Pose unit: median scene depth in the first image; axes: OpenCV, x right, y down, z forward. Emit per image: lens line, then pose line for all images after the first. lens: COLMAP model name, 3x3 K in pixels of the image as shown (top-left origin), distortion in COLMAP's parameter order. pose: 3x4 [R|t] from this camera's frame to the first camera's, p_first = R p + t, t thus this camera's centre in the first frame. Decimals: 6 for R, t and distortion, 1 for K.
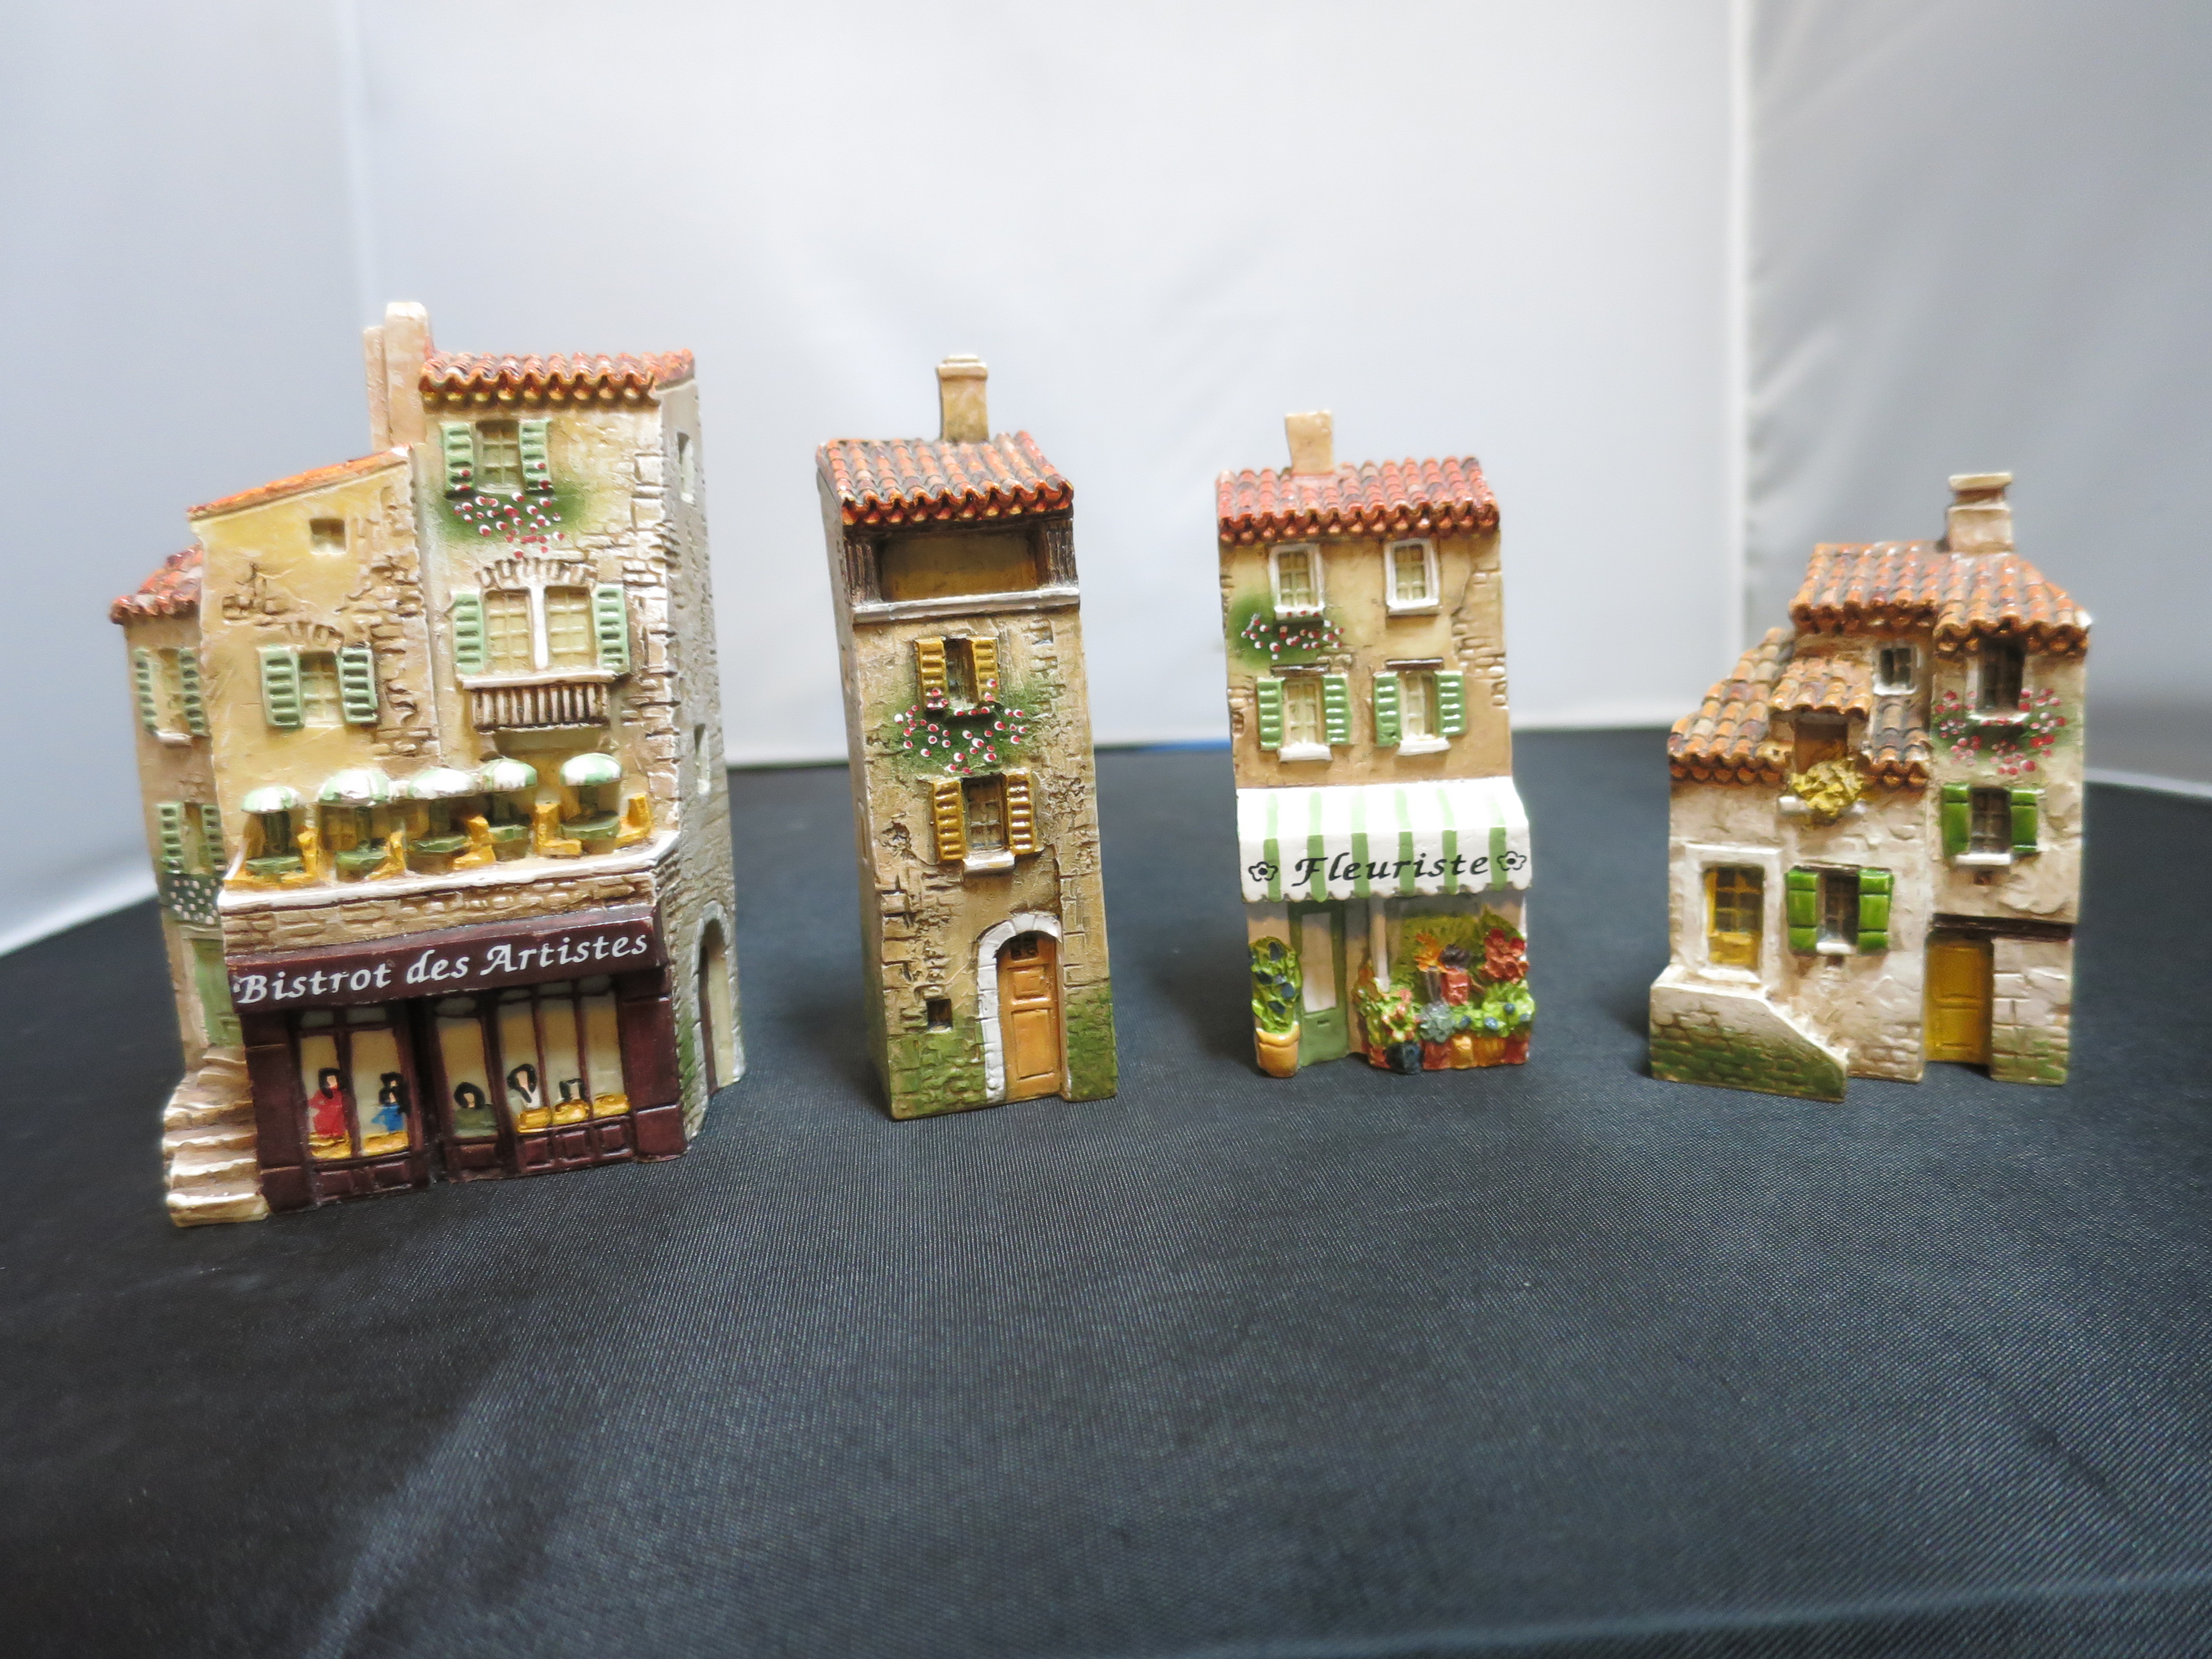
lens RADIAL K [[1546.3, 0, 1106.0], [0, 1546.3, 829.5], [0, 0, 1]] dist [-0.045156, 0.009389]
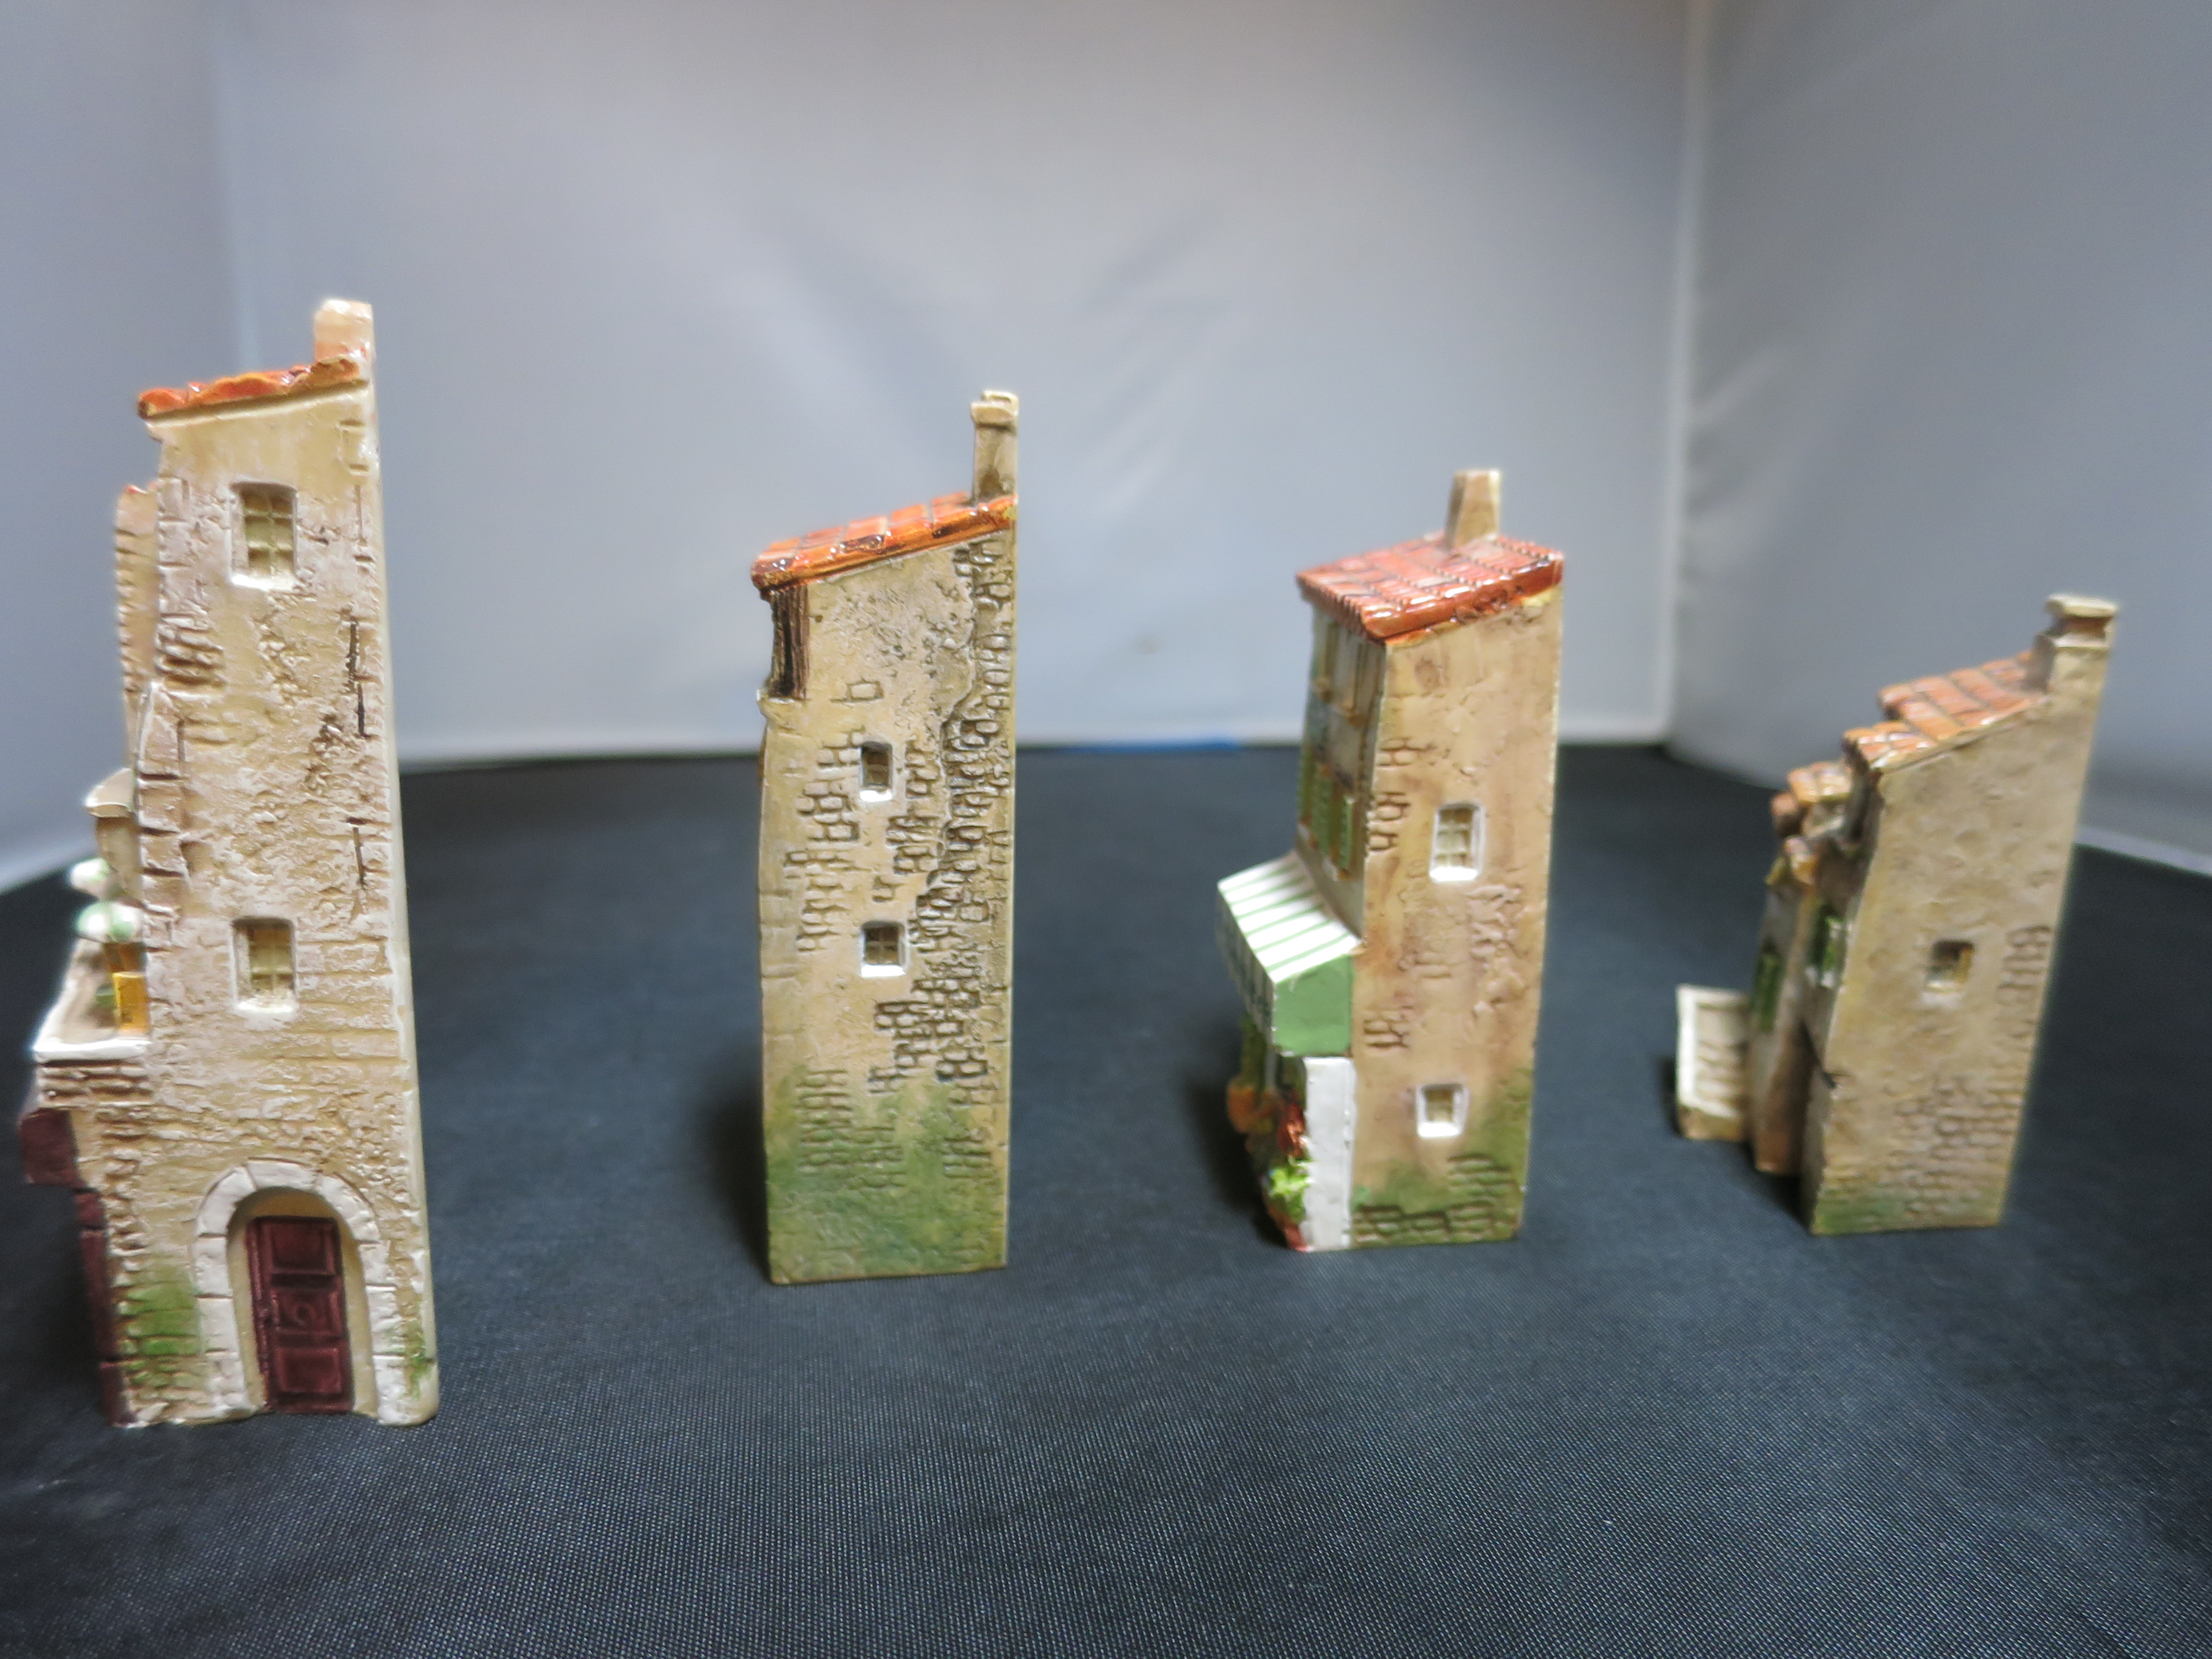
lens RADIAL K [[1546.3, 0, 1106.0], [0, 1546.3, 829.5], [0, 0, 1]] dist [-0.045156, 0.009389]
pose [[0.996565, 0.028588, 0.077726, -0.076116], [-0.031028, 0.999057, 0.030368, -0.098894], [-0.076784, -0.032675, 0.996512, 0.123619]]
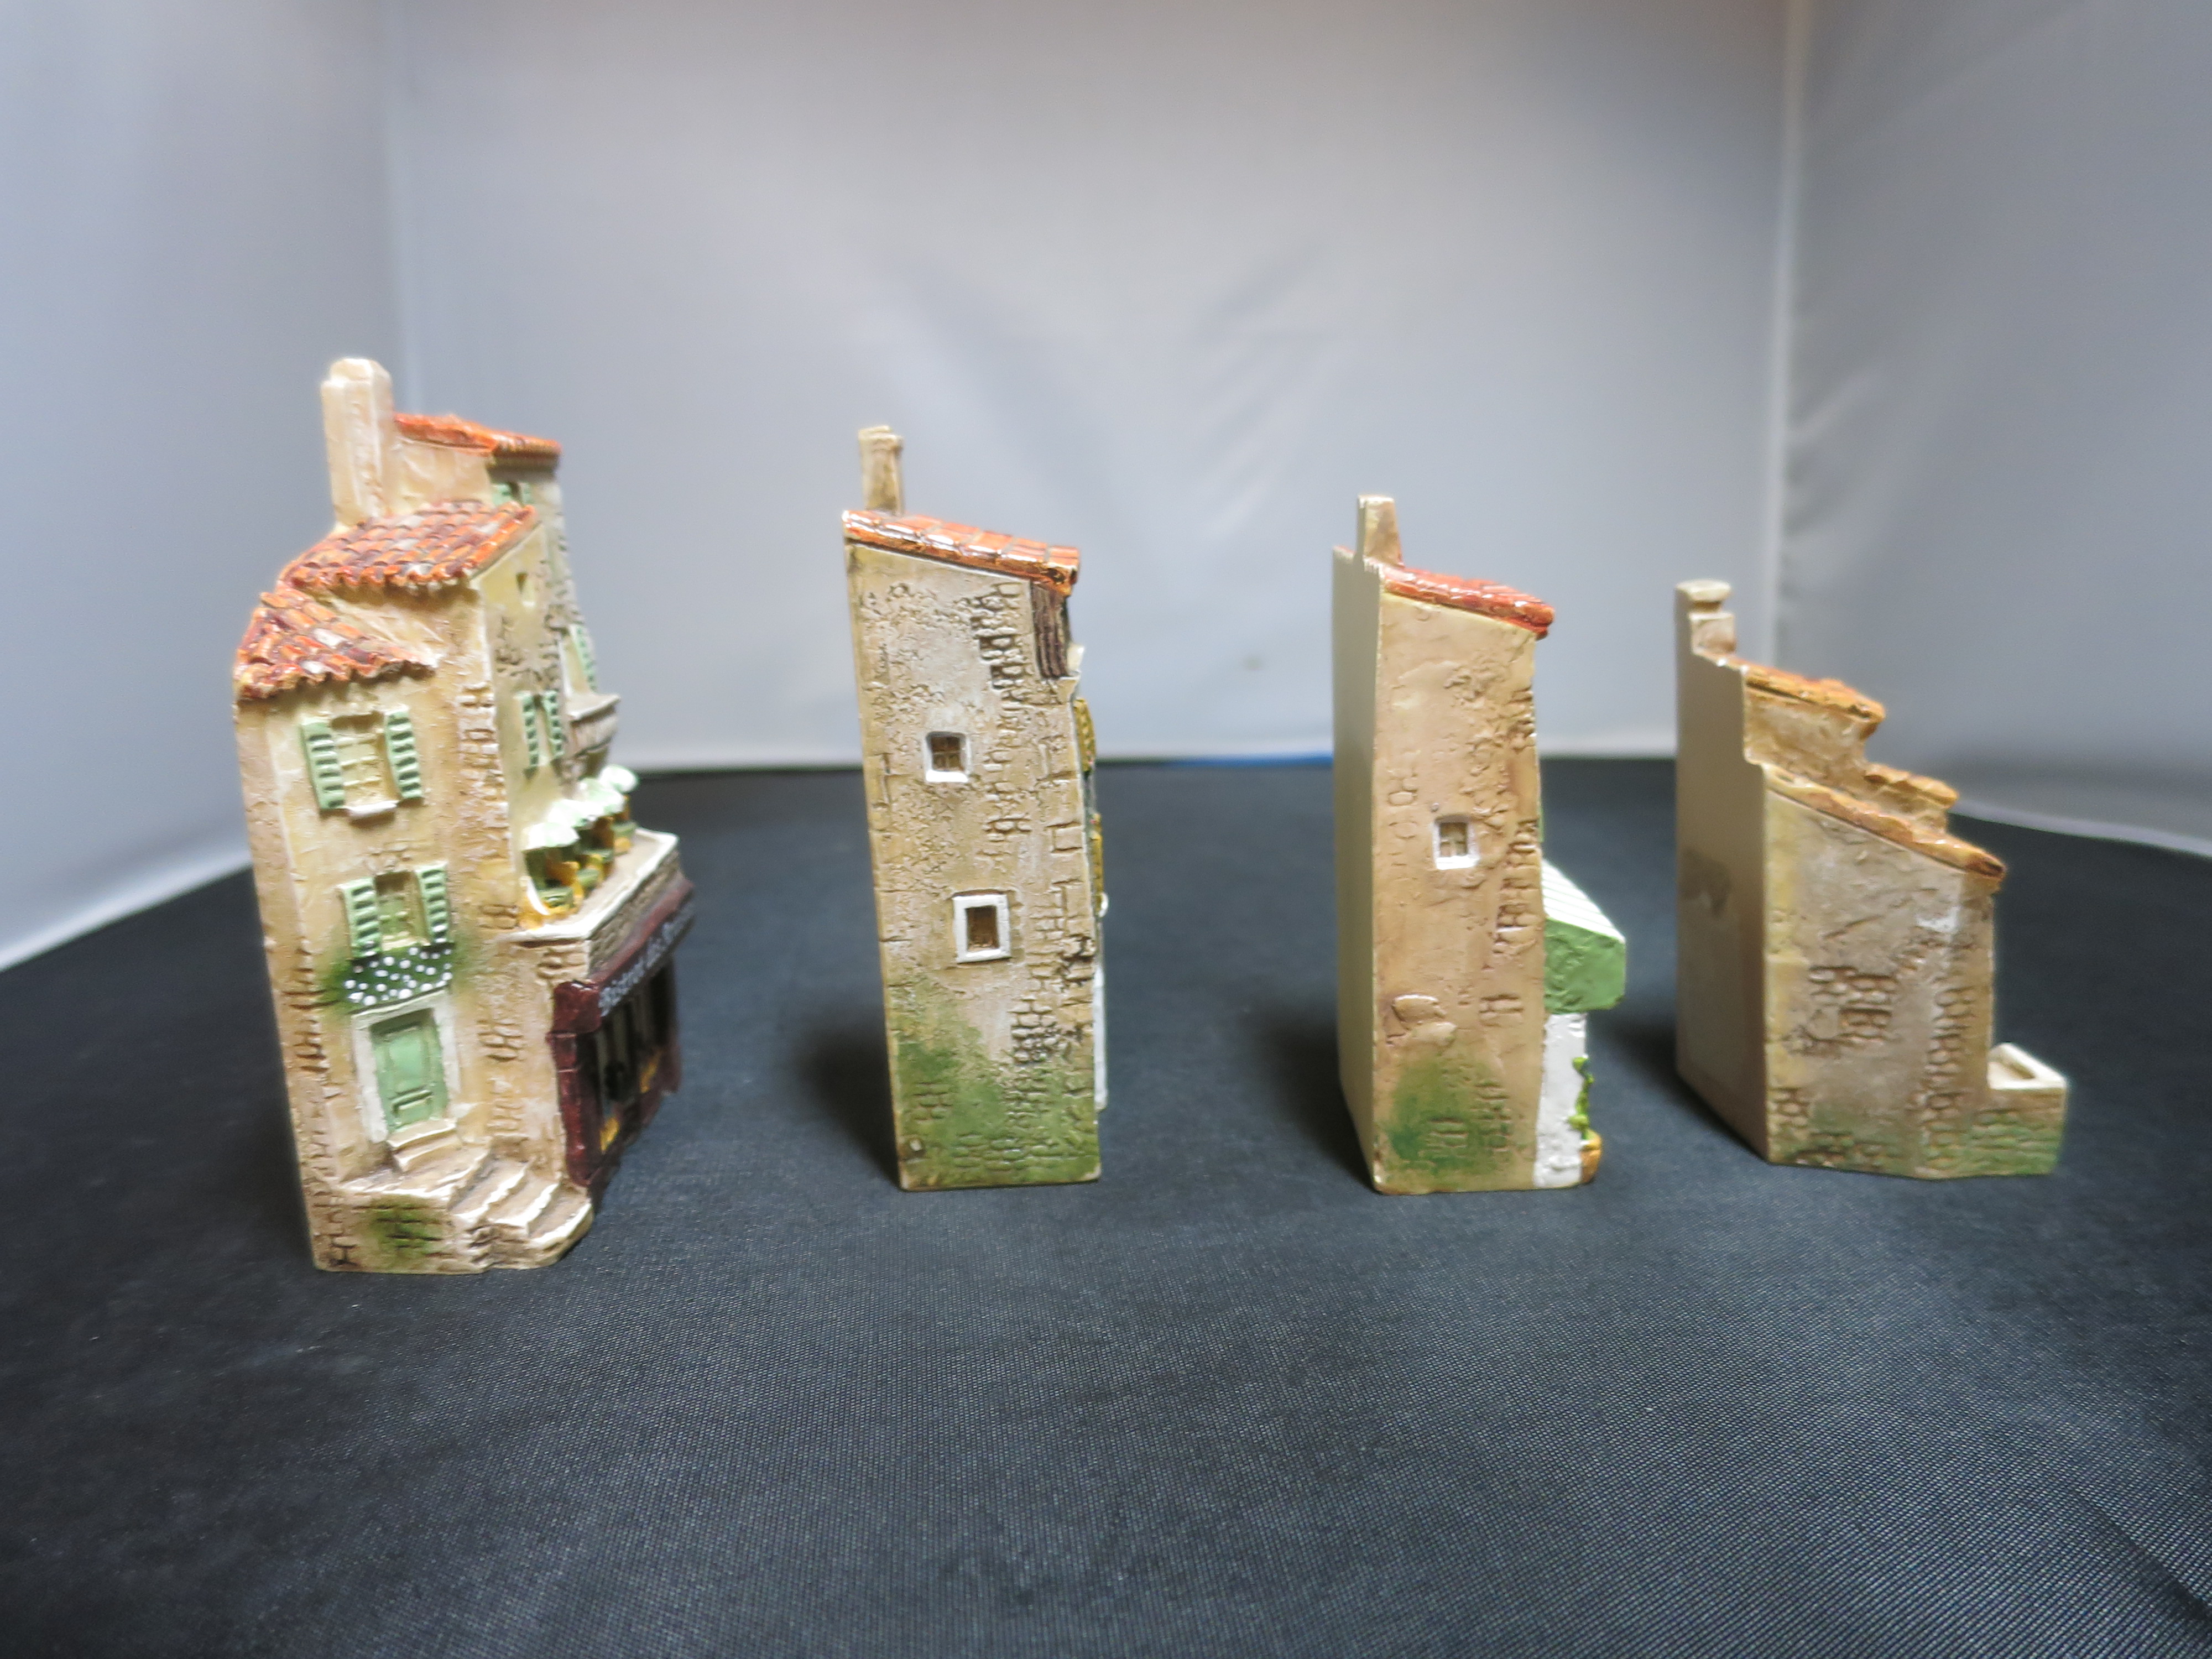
lens RADIAL K [[1546.3, 0, 1106.0], [0, 1546.3, 829.5], [0, 0, 1]] dist [-0.045156, 0.009389]
pose [[0.999446, 0.032496, 0.007259, -0.078743], [-0.032585, 0.999392, 0.012423, -0.066845], [-0.006851, -0.012653, 0.999896, 0.009189]]
